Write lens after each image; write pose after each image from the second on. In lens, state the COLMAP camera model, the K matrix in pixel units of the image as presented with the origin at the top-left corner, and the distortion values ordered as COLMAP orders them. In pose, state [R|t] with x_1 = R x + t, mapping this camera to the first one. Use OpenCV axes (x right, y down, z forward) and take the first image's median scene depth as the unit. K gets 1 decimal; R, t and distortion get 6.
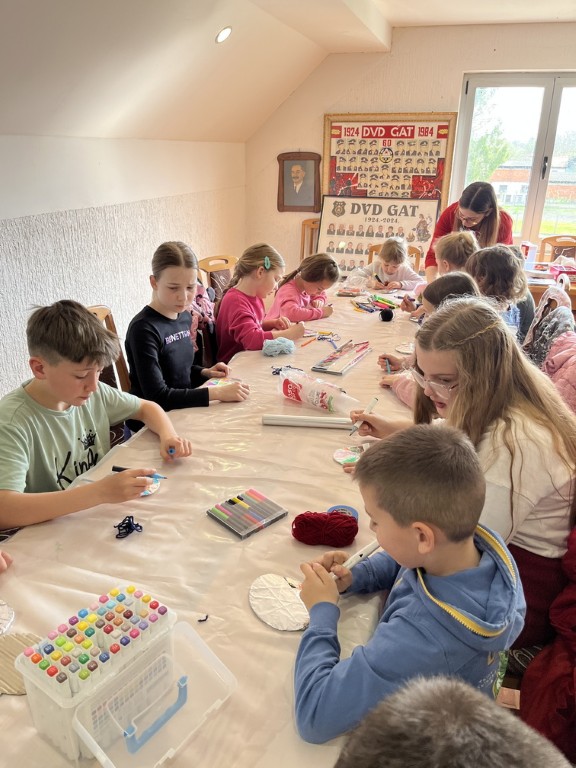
lens RADIAL K [[568.8, 0, 288.9], [0, 568.8, 398.8], [0, 0, 1]] dist [0.045410, -0.075750]
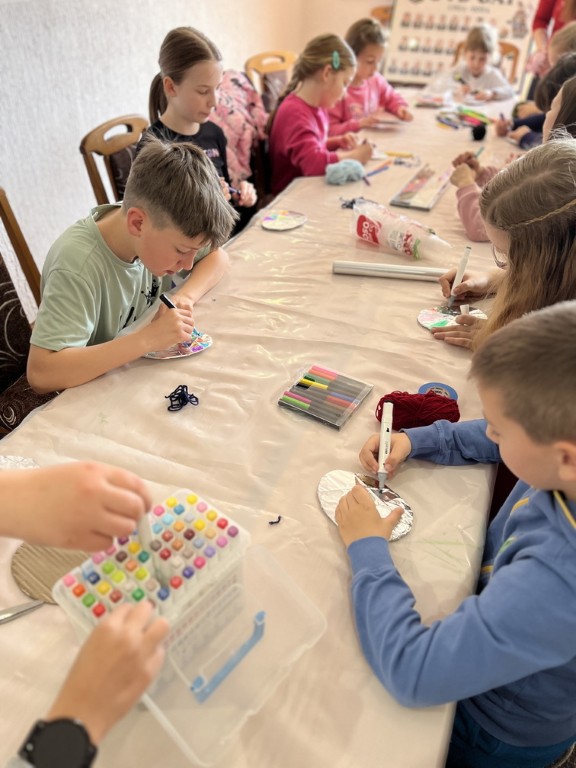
lens RADIAL K [[568.8, 0, 288.9], [0, 568.8, 398.8], [0, 0, 1]] dist [0.045410, -0.075750]
pose [[0.996721, 0.045880, -0.066650, -0.044601], [-0.025052, 0.958212, 0.284961, -0.013785], [0.076939, -0.282357, 0.956219, 0.136986]]
